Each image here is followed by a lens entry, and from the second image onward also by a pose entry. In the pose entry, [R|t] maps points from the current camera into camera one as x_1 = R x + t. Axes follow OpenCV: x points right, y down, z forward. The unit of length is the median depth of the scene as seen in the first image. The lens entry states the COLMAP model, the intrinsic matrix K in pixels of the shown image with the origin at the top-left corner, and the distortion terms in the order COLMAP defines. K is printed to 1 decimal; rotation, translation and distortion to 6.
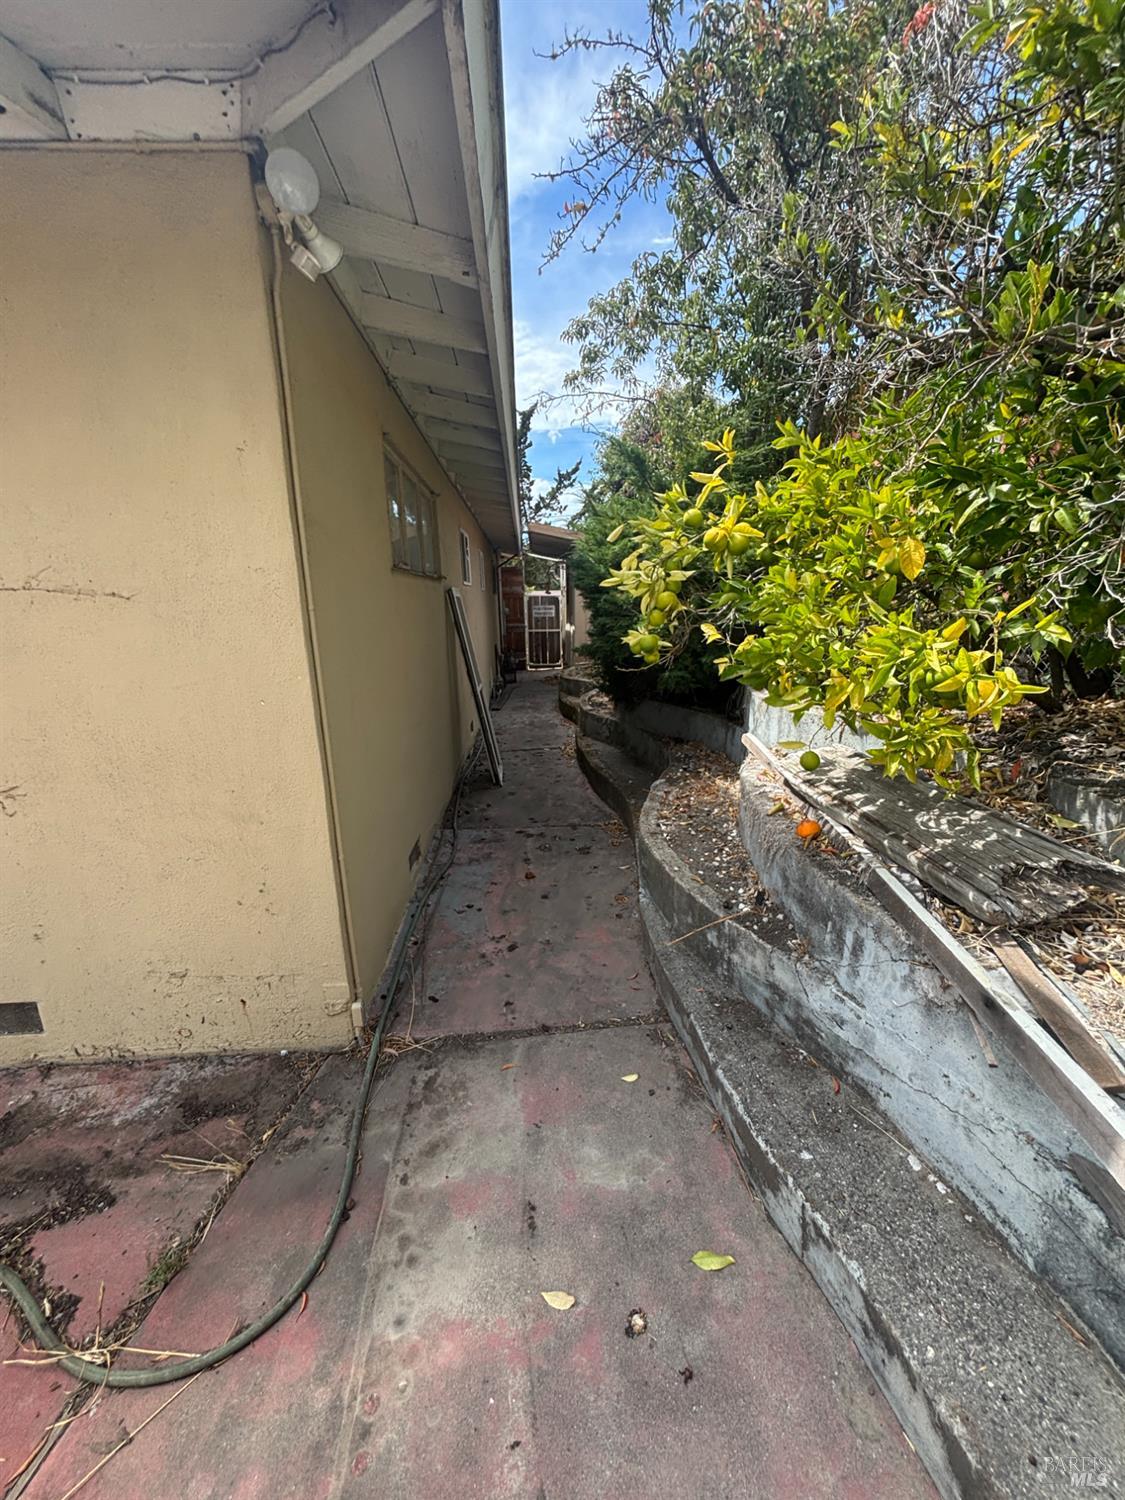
lens RADIAL K [[603.3, 0, 559.3], [0, 603.3, 749.4], [0, 0, 1]] dist [0.008039, -0.000061]
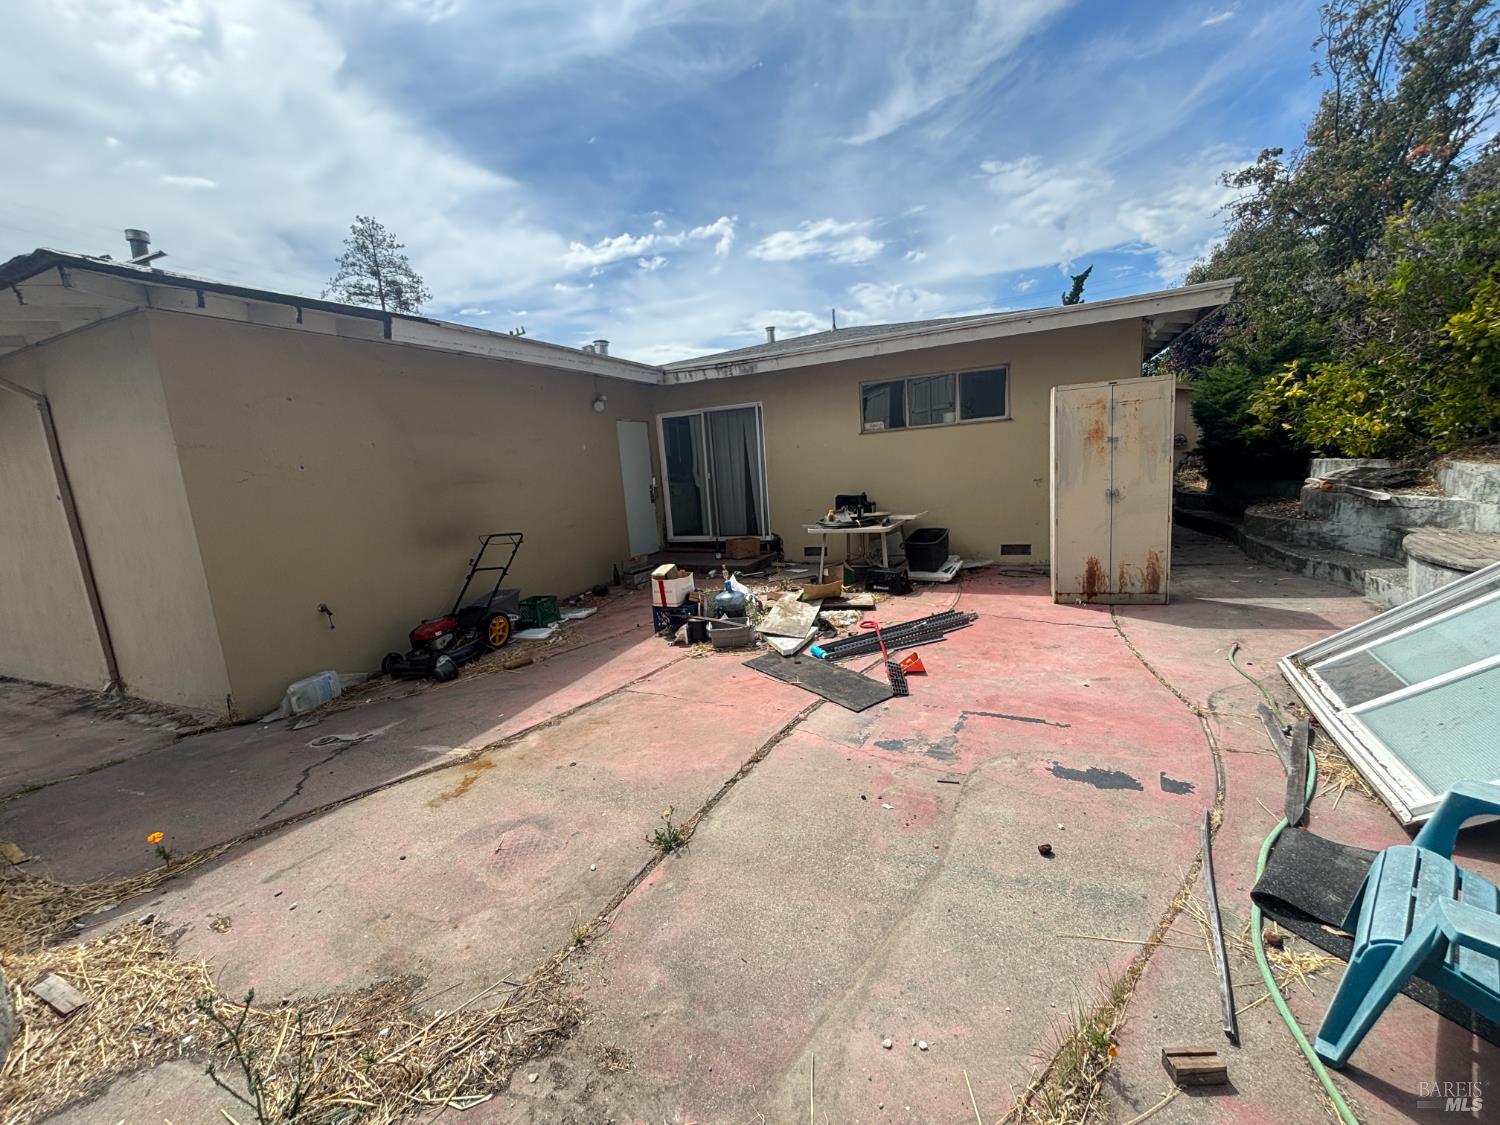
lens RADIAL K [[603.3, 0, 752.6], [0, 603.3, 560.6], [0, 0, 1]] dist [0.008039, -0.000061]
pose [[0.890060, 0.032512, -0.454682, -0.773700], [-0.061595, 0.996883, -0.049293, 0.851356], [0.451662, 0.071879, 0.889289, -3.058450]]
